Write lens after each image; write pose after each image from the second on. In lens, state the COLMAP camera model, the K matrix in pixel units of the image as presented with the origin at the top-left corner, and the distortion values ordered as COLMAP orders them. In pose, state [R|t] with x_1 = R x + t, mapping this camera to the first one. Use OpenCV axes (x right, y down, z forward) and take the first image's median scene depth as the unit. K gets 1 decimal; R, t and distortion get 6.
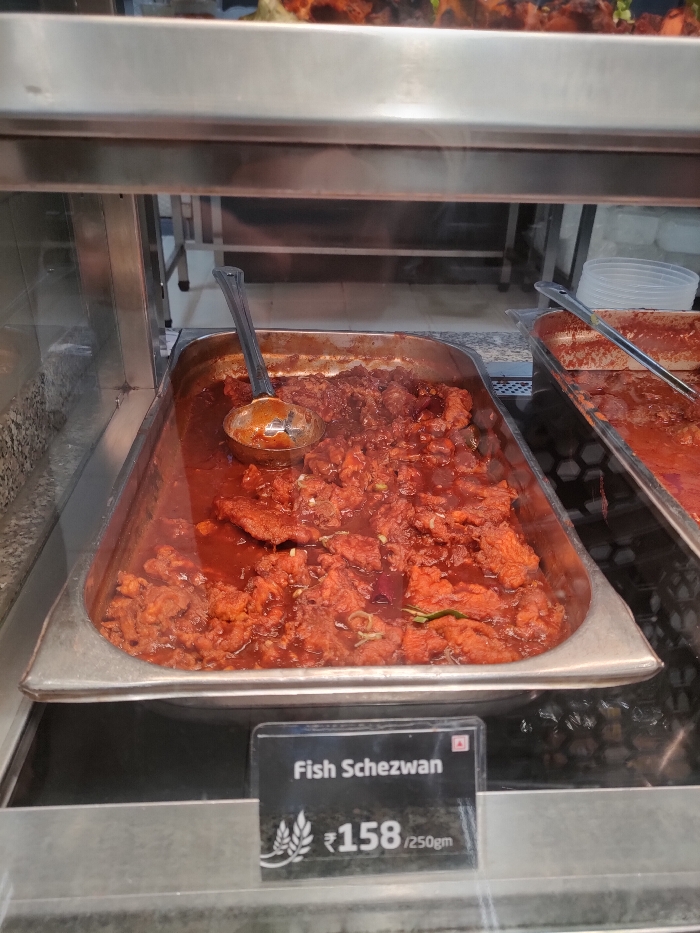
lens RADIAL K [[716.8, 0, 350.0], [0, 716.8, 466.5], [0, 0, 1]] dist [0.023901, -0.010212]
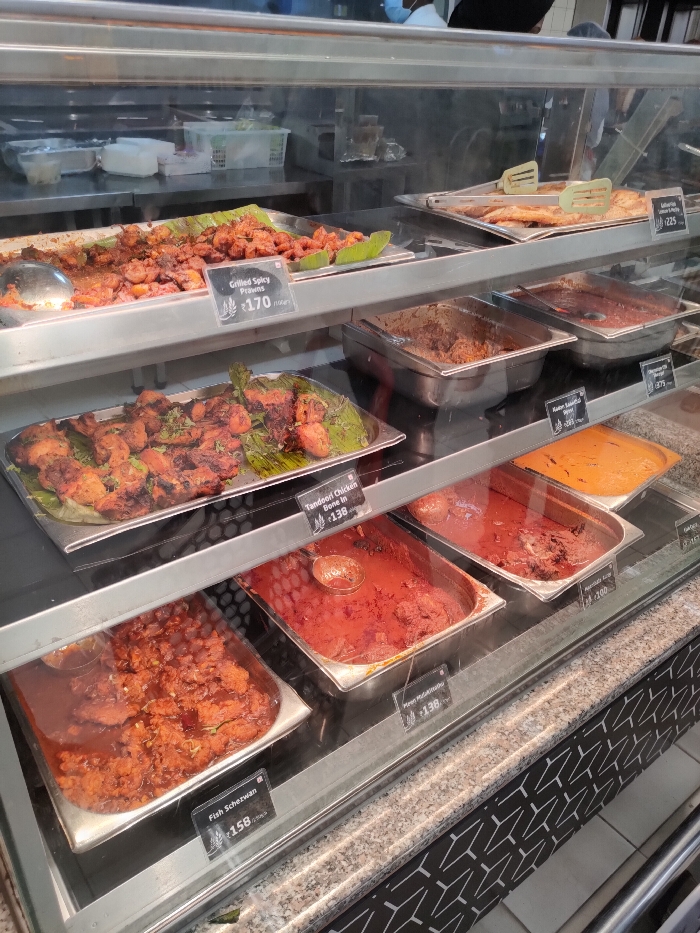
lens RADIAL K [[716.8, 0, 350.0], [0, 716.8, 466.5], [0, 0, 1]] dist [0.023901, -0.010212]
pose [[0.825192, -0.283387, 0.488621, -0.376773], [0.266987, 0.957994, 0.104718, -0.637337], [-0.497771, 0.044043, 0.866189, -1.078008]]
